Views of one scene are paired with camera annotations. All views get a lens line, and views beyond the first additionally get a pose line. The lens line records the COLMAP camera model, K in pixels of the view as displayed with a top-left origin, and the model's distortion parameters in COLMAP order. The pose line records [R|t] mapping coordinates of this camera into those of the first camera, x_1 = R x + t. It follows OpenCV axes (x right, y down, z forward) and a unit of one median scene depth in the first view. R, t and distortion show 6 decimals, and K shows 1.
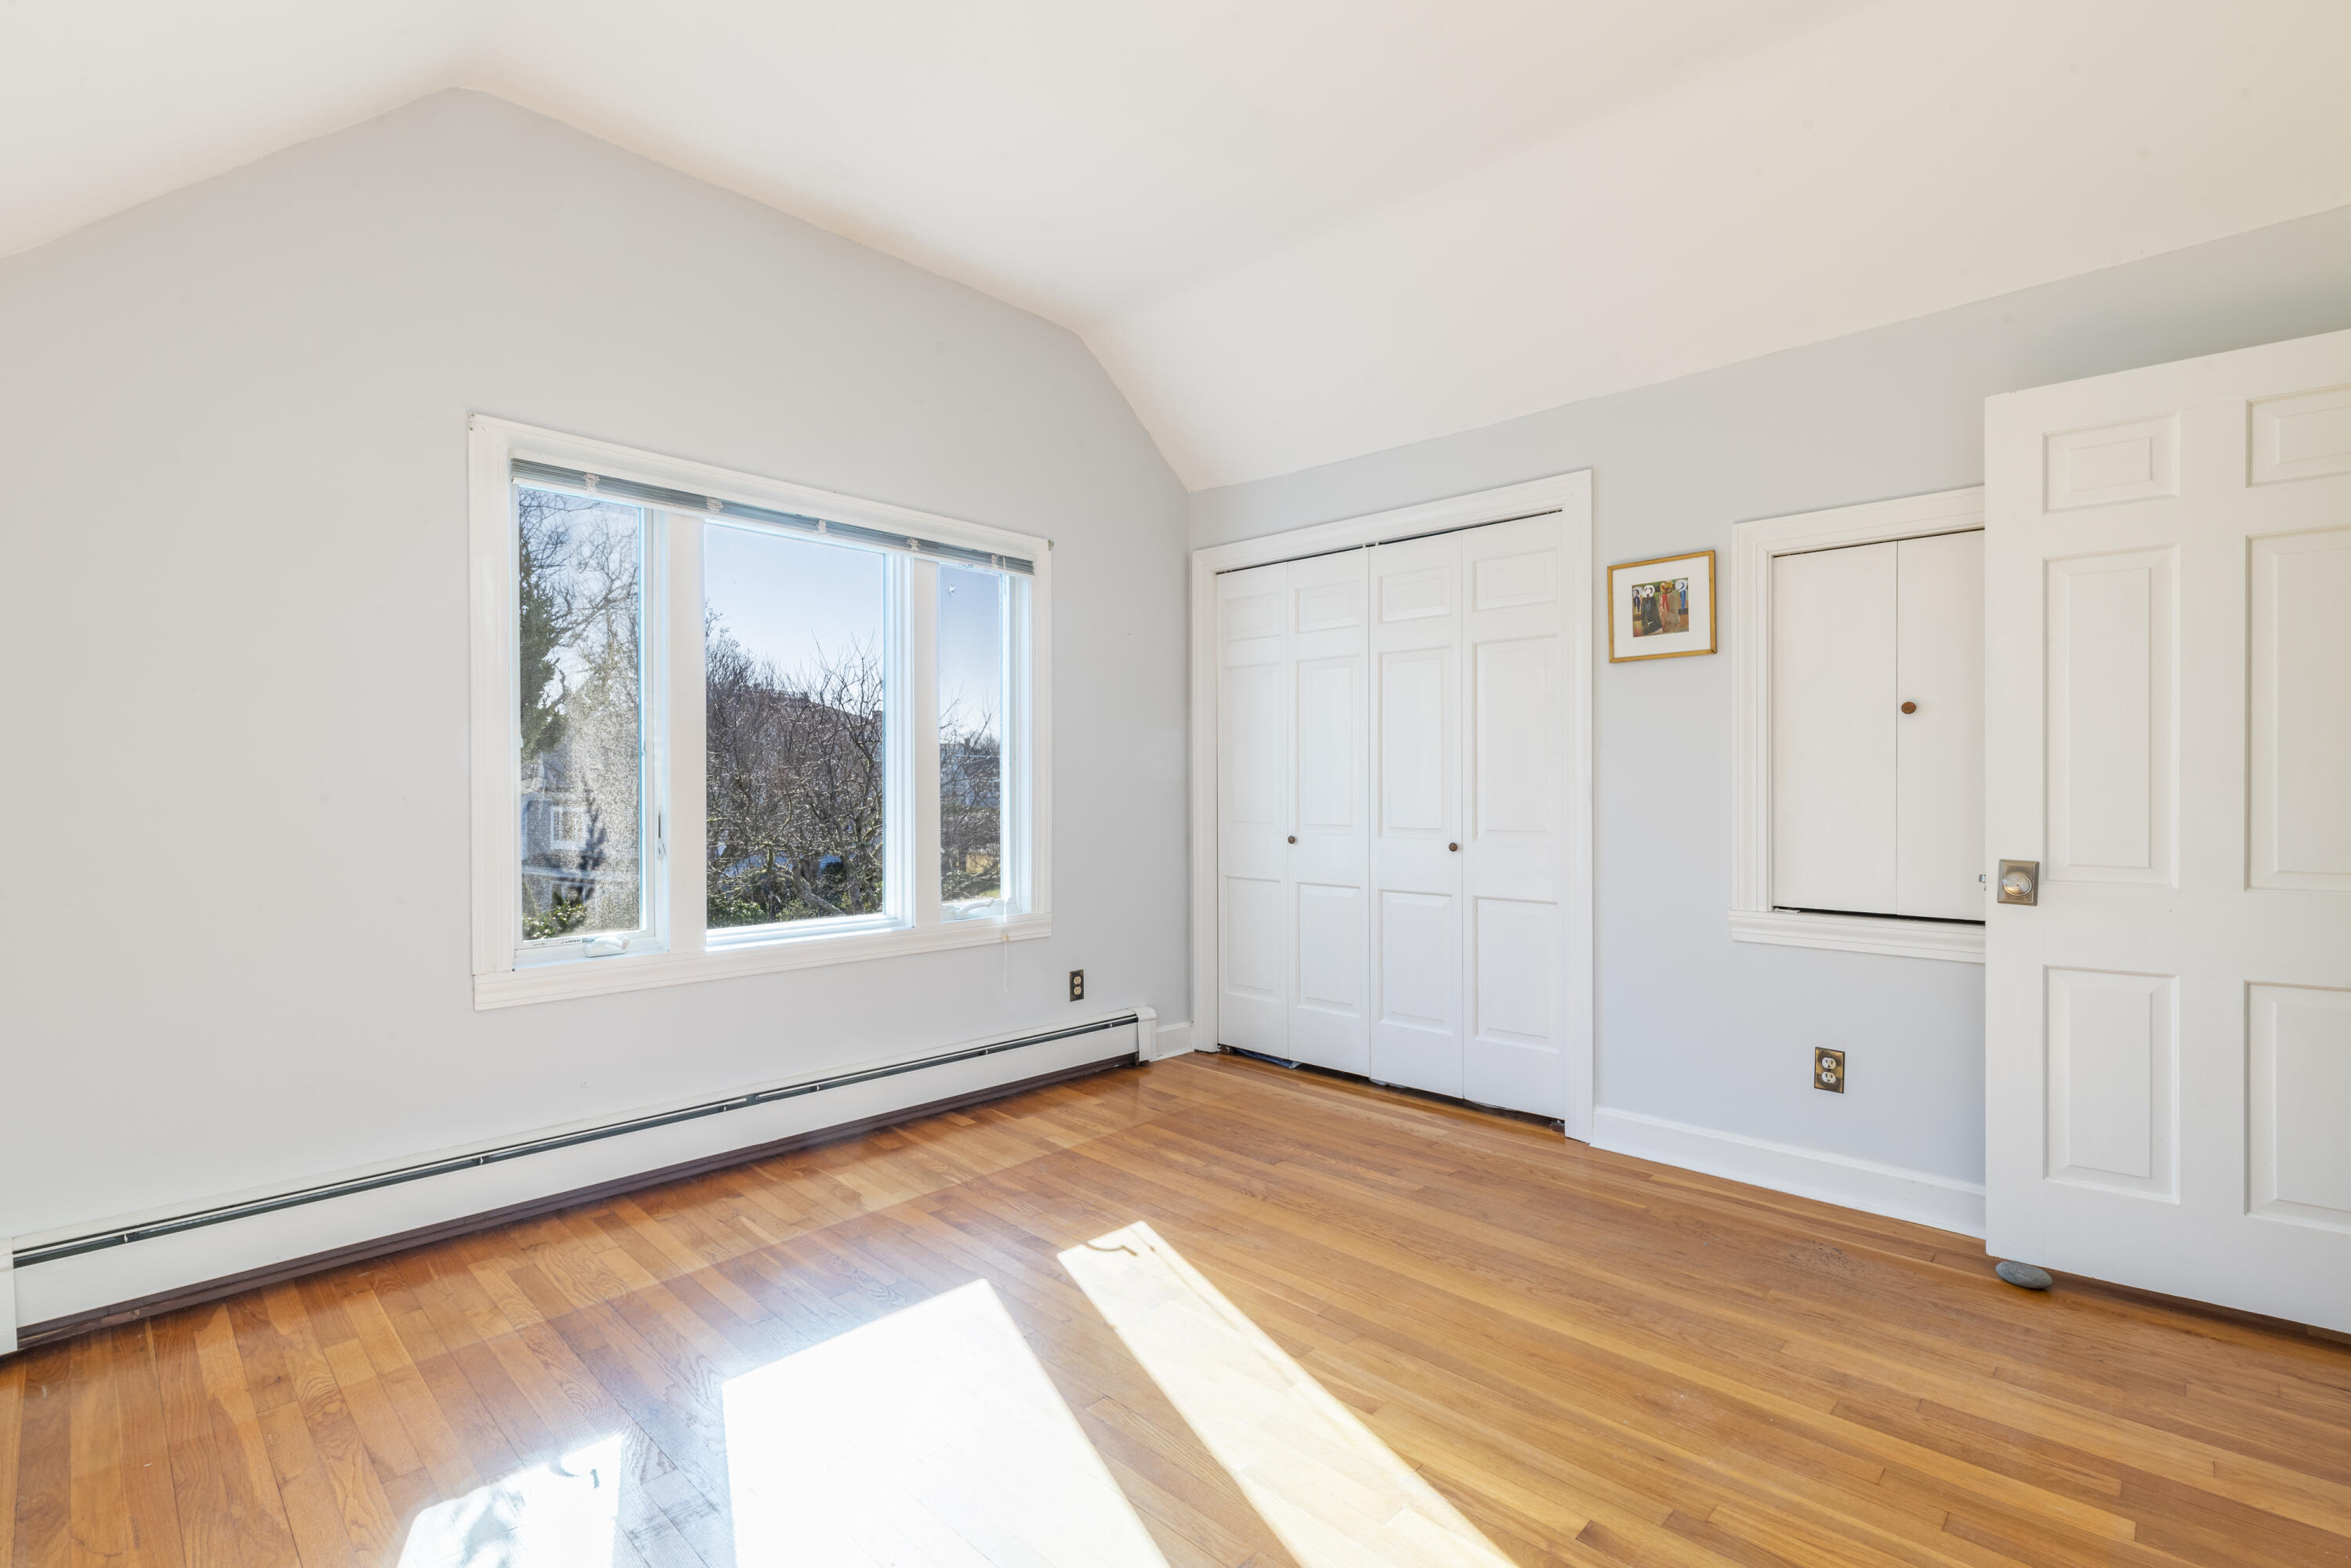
lens RADIAL K [[1072.4, 0, 1173.6], [0, 1072.4, 792.5], [0, 0, 1]] dist [0.009307, -0.001947]
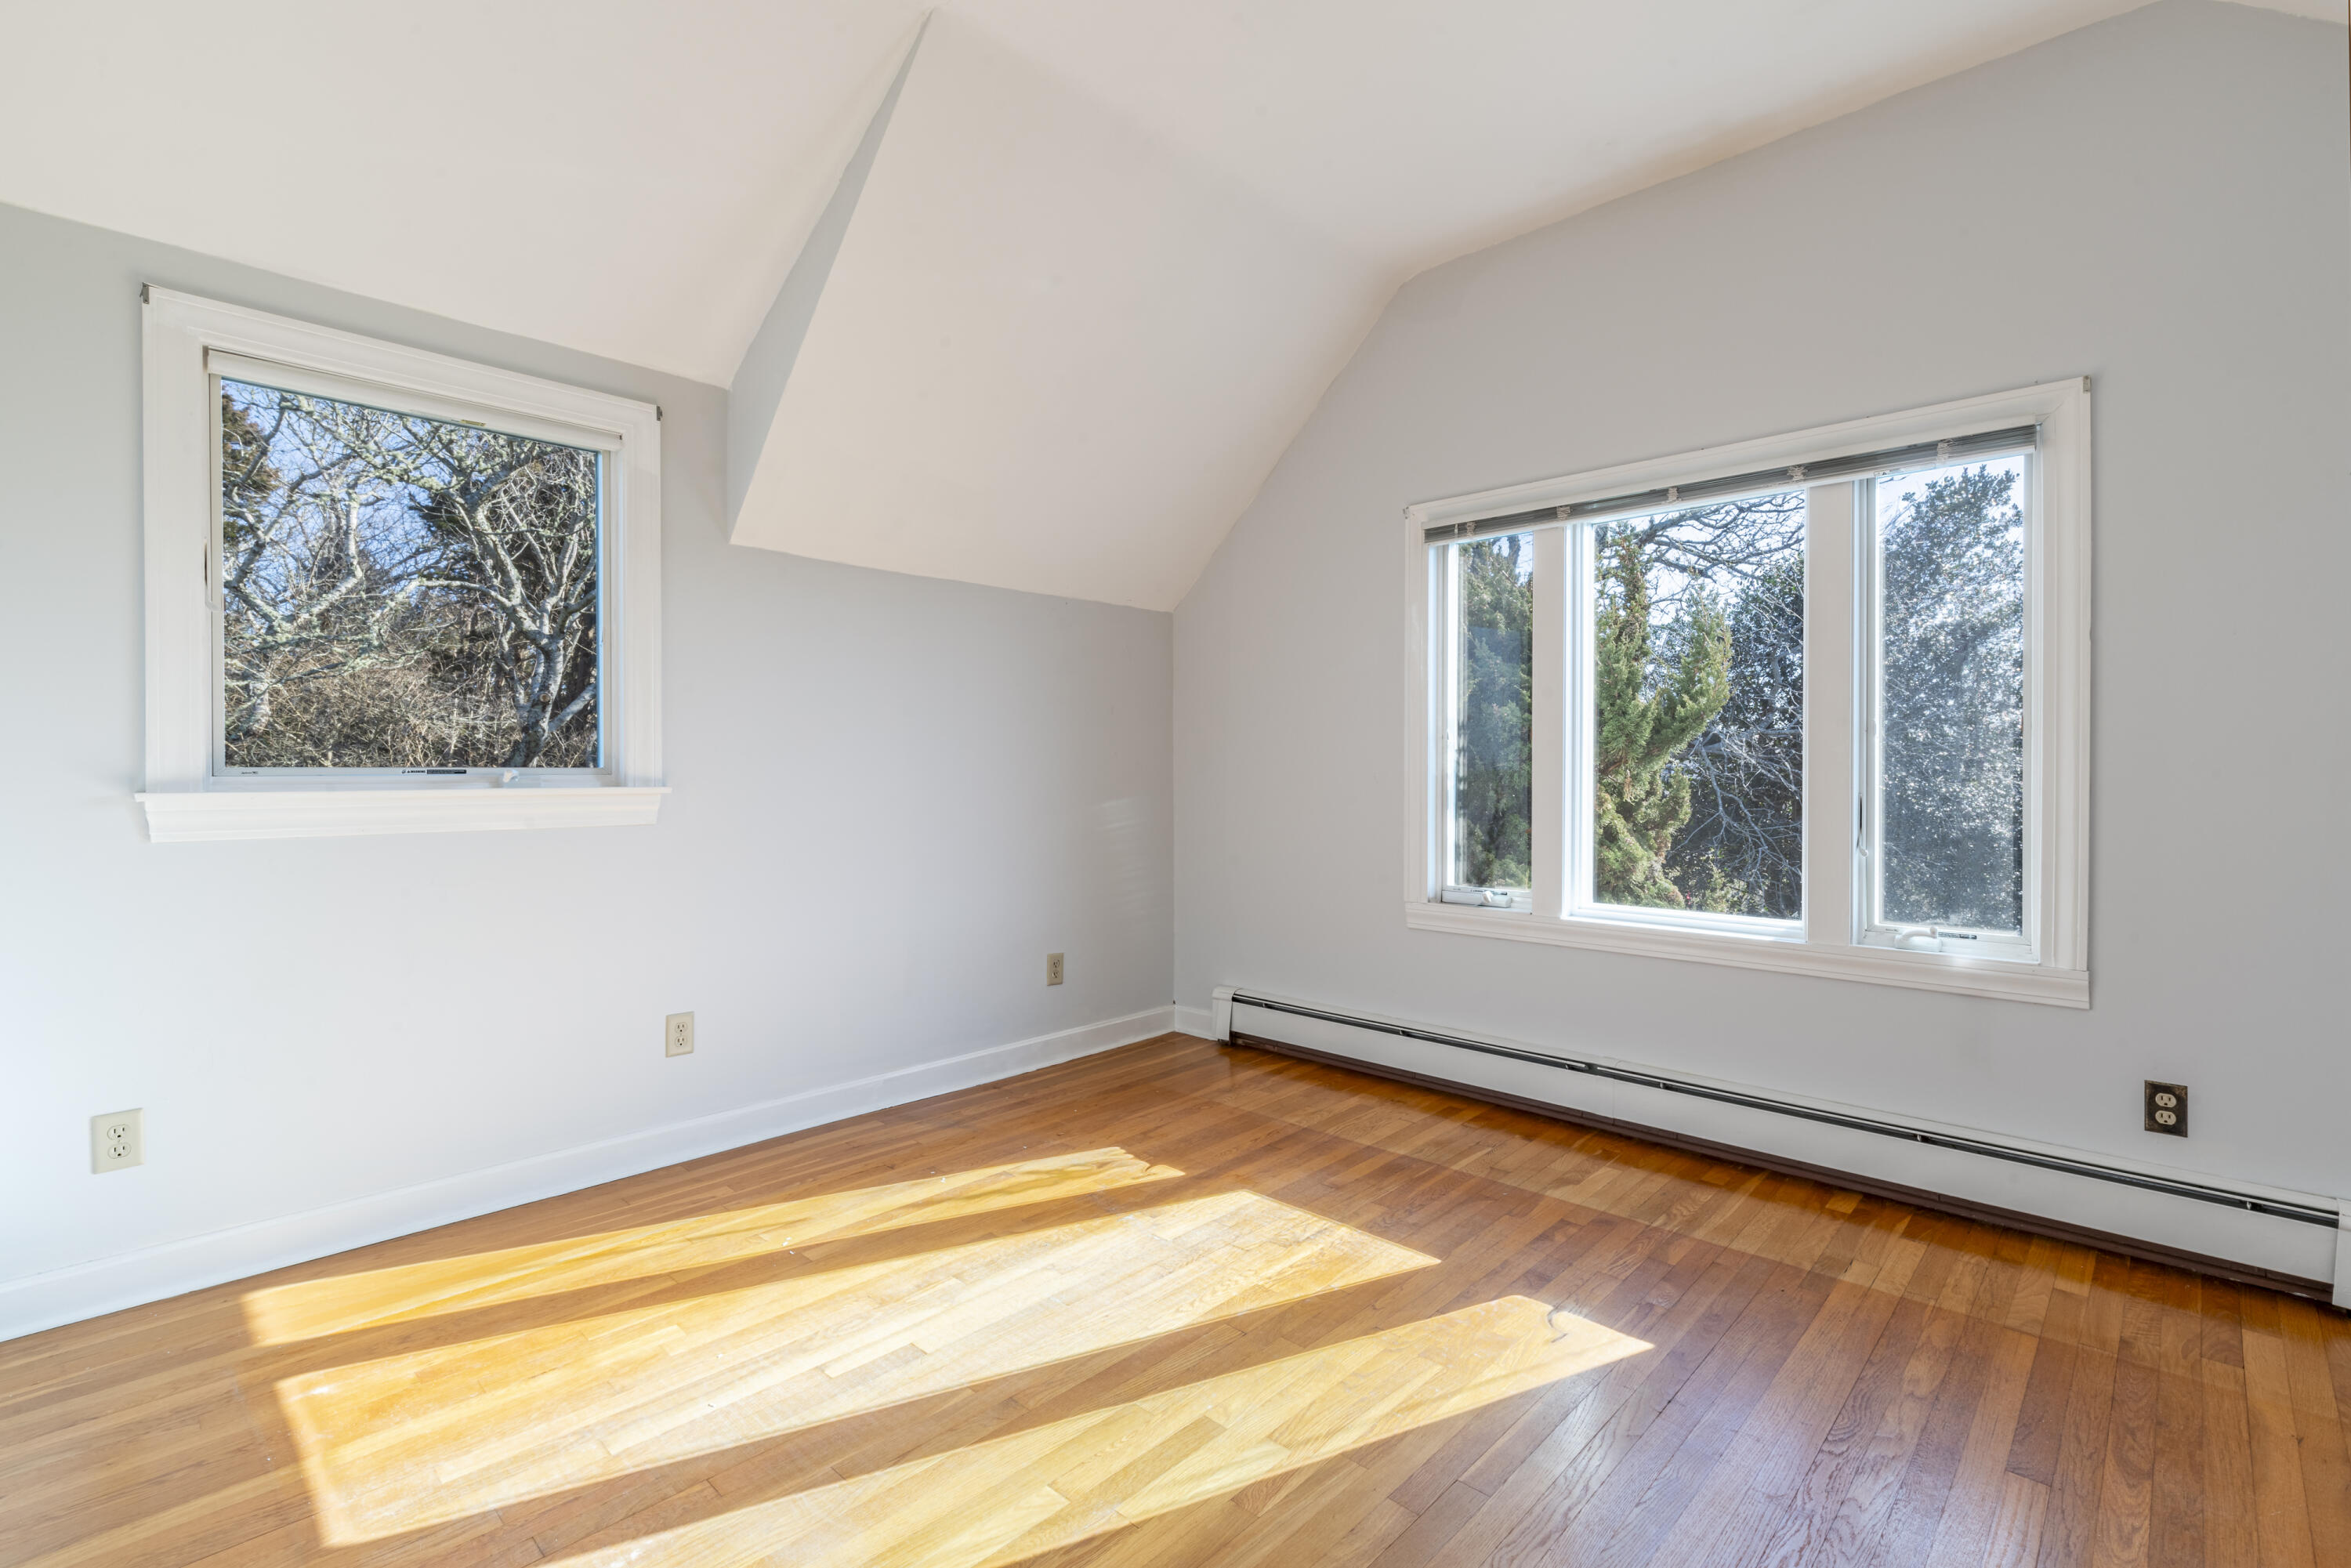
lens RADIAL K [[1072.4, 0, 1173.9], [0, 1072.4, 768.2], [0, 0, 1]] dist [0.009307, -0.001947]
pose [[0.013000, 0.003636, -0.999909, 0.644907], [-0.011322, 0.999930, 0.003489, -0.003390], [0.999851, 0.011275, 0.013041, 0.584293]]
